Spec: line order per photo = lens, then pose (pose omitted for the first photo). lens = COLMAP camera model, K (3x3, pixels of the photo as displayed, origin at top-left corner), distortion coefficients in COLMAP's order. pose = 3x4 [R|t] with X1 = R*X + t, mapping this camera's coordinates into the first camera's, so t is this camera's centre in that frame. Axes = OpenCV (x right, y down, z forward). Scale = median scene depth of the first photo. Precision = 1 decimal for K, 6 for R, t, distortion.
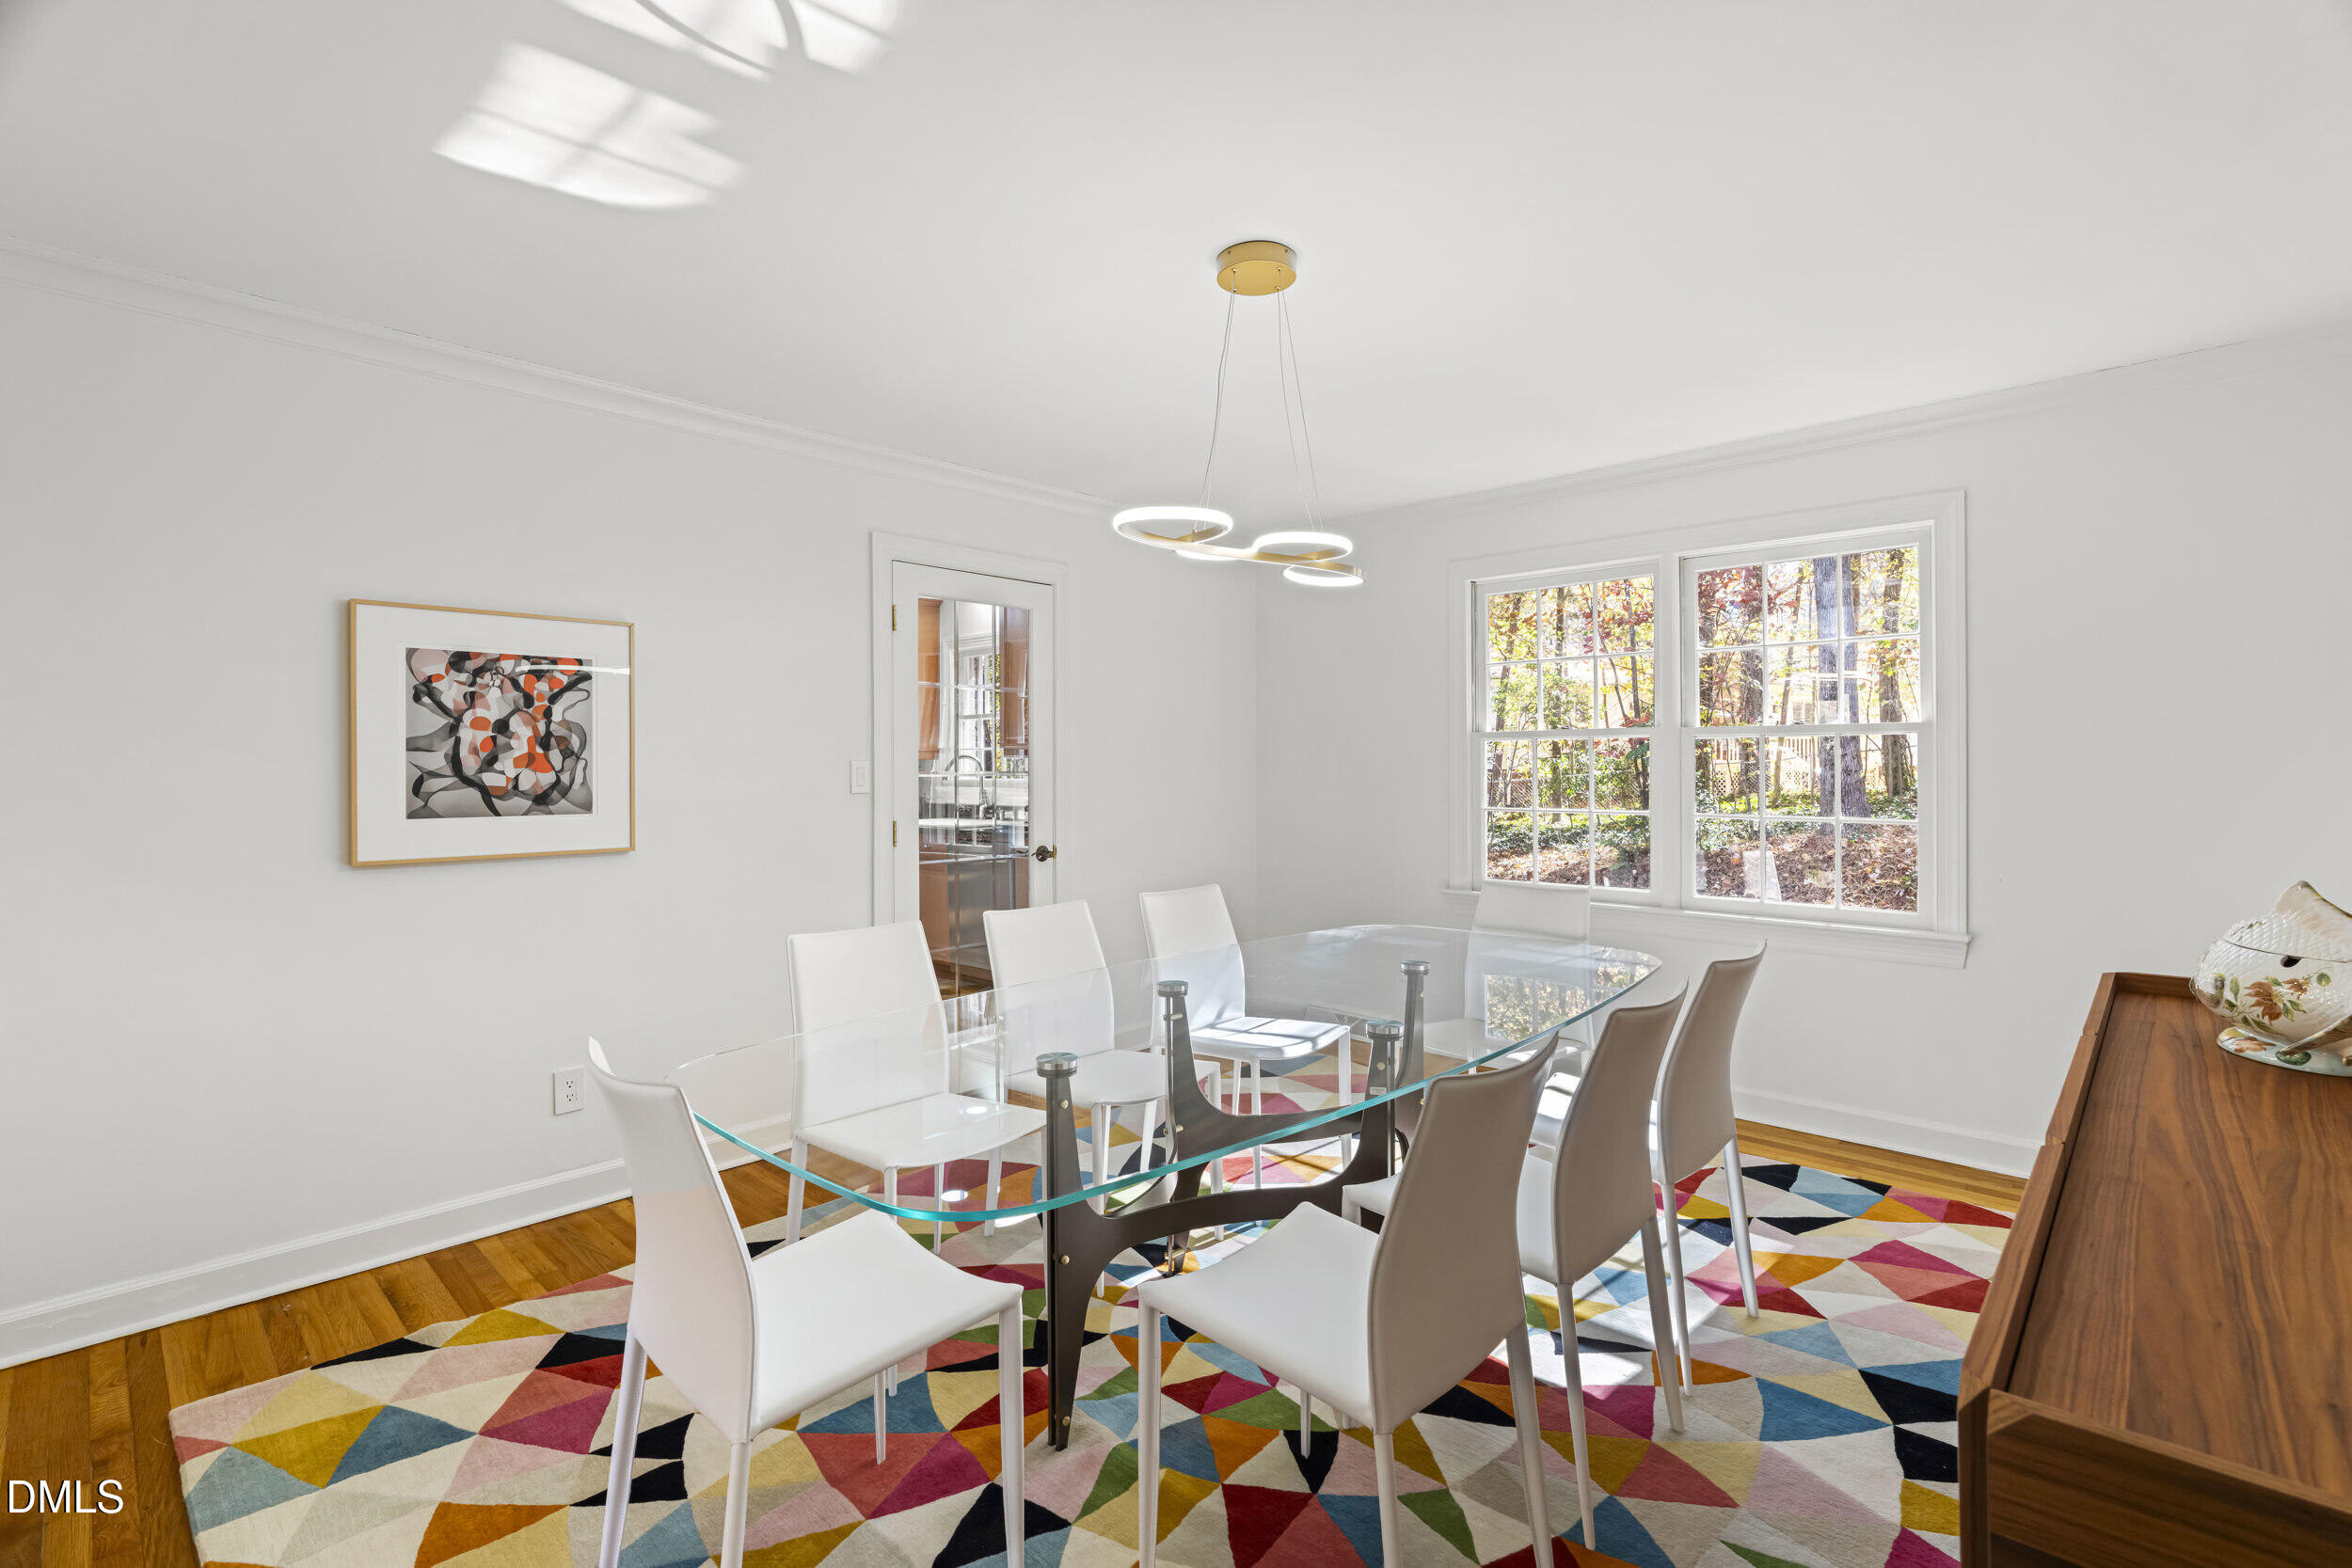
lens RADIAL K [[1055.4, 0, 1163.0], [0, 1055.4, 771.2], [0, 0, 1]] dist [-0.019073, -0.000312]
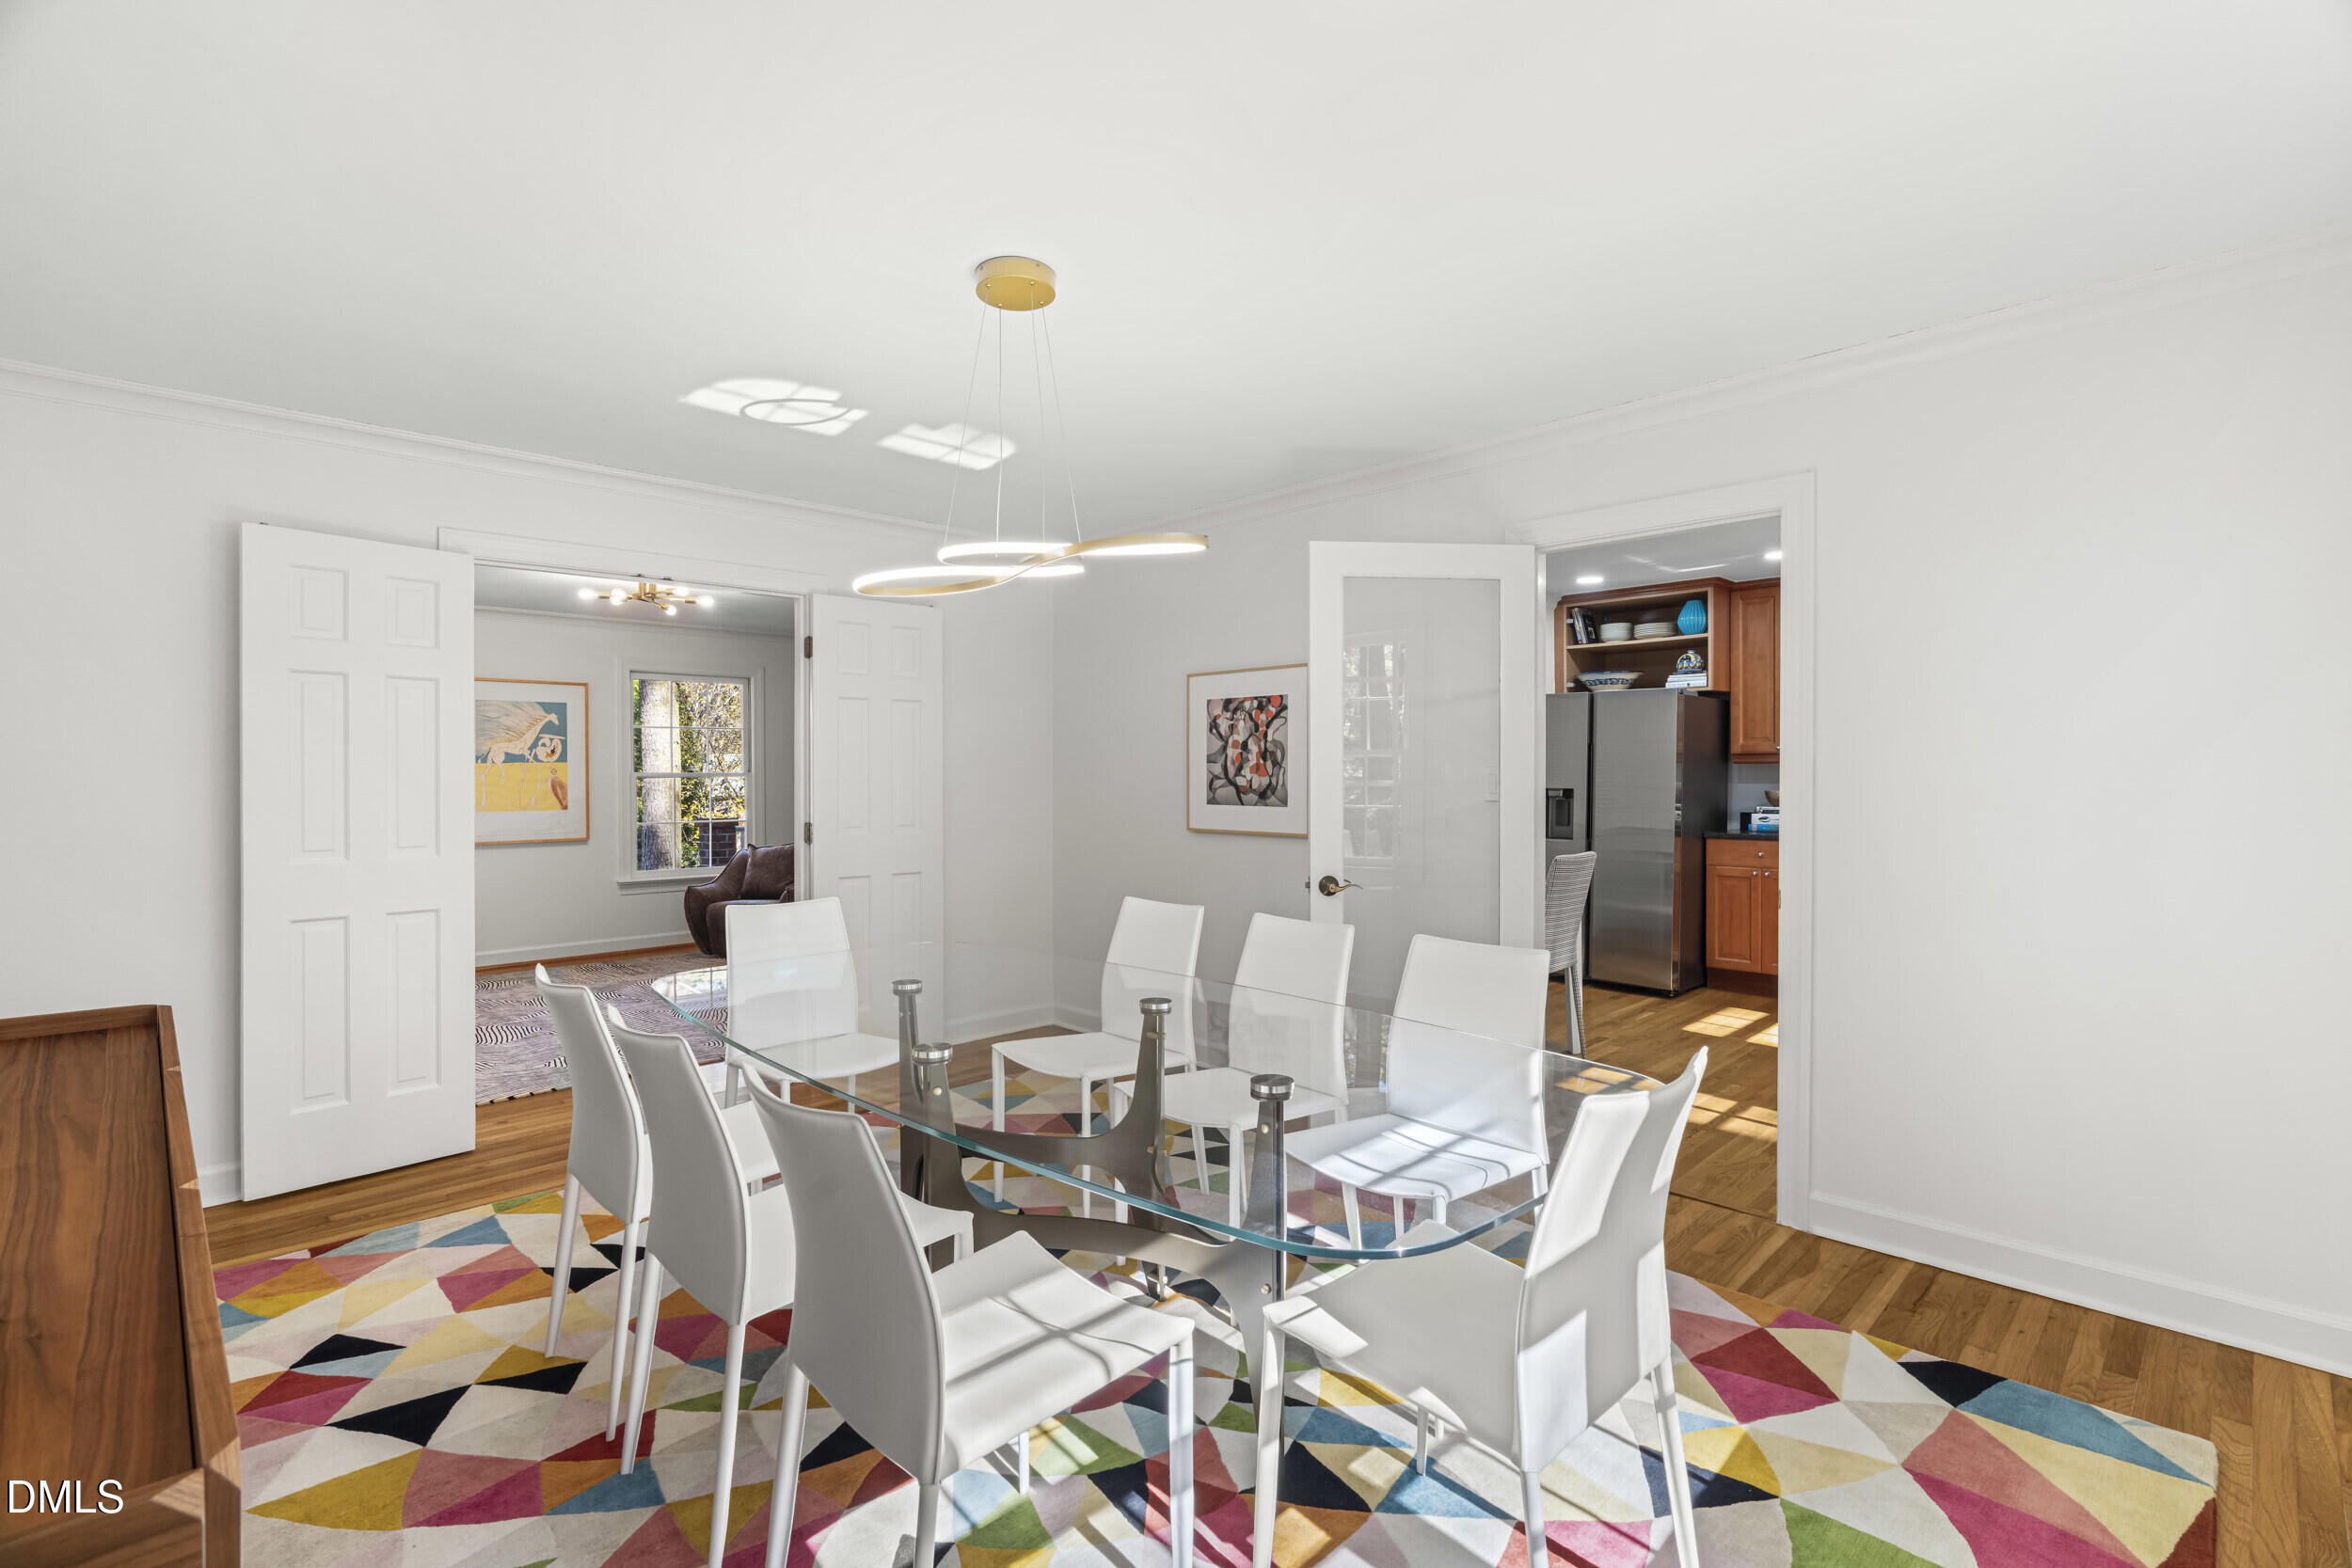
lens RADIAL K [[1055.4, 0, 1164.9], [0, 1055.4, 776.2], [0, 0, 1]] dist [-0.019073, -0.000312]
pose [[-0.037107, 0.007295, -0.999285, 0.882876], [-0.005320, 0.999958, 0.007497, -0.009818], [0.999297, 0.005595, -0.037066, 0.942626]]
